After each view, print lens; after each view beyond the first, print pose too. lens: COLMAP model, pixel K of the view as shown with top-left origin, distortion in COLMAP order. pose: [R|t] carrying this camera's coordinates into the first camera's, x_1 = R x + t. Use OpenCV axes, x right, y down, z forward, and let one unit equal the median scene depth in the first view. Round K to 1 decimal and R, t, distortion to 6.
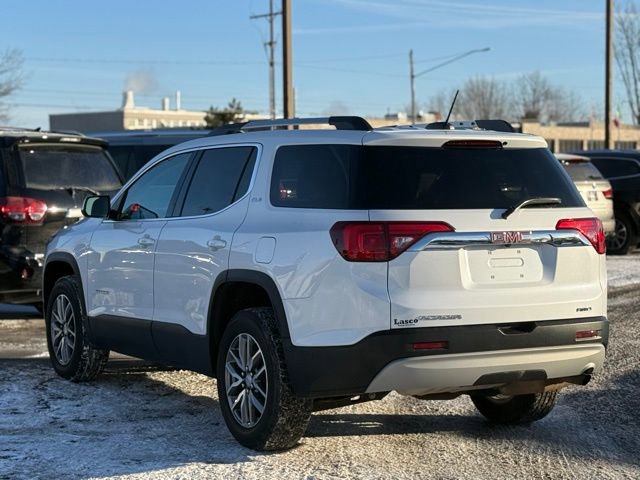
lens RADIAL K [[1610.3, 0, 312.2], [0, 1610.3, 272.1], [0, 0, 1]] dist [0.181844, 0.000000]
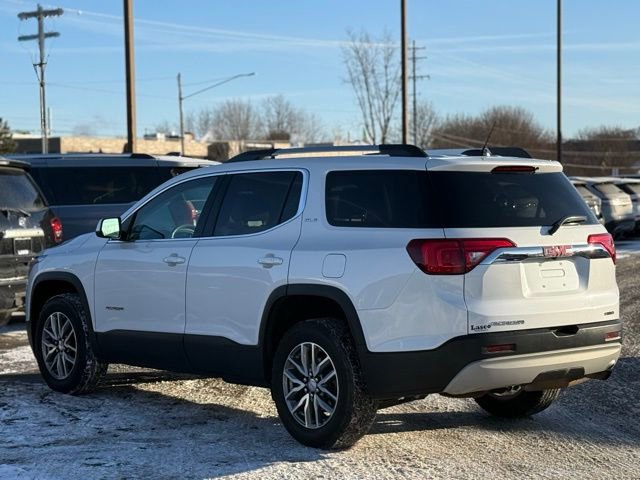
lens RADIAL K [[1610.3, 0, 278.2], [0, 1610.3, 250.2], [0, 0, 1]] dist [0.181844, 0.000000]
pose [[0.973126, -0.013519, 0.229878, -0.310833], [0.018799, 0.999607, -0.020797, -0.002104], [-0.229506, 0.024559, 0.972997, -0.061249]]
